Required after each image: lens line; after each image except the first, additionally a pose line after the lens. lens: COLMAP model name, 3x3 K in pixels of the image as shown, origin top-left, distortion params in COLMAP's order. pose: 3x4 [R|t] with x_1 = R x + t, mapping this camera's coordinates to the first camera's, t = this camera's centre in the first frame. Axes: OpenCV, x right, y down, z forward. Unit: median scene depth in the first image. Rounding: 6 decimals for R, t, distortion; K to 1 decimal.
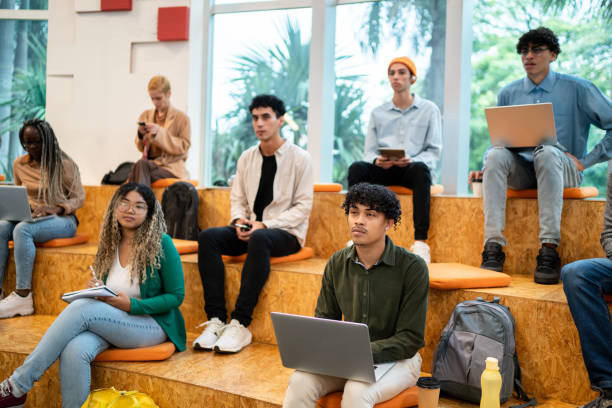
lens RADIAL K [[647.7, 0, 296.8], [0, 647.7, 202.2], [0, 0, 1]] dist [-0.072990, 0.218358]
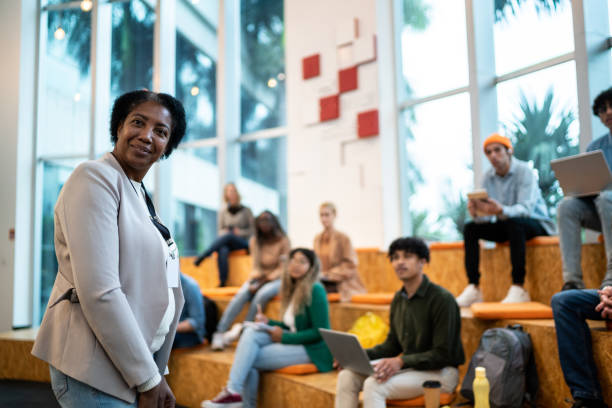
lens RADIAL K [[633.0, 0, 306.0], [0, 633.0, 204.0], [0, 0, 1]] dist [0.010565, 0.009361]
pose [[0.859010, -0.078506, -0.505904, 0.592795], [0.017007, 0.992003, -0.125060, 0.067366], [0.511676, 0.098824, 0.853476, -0.227524]]
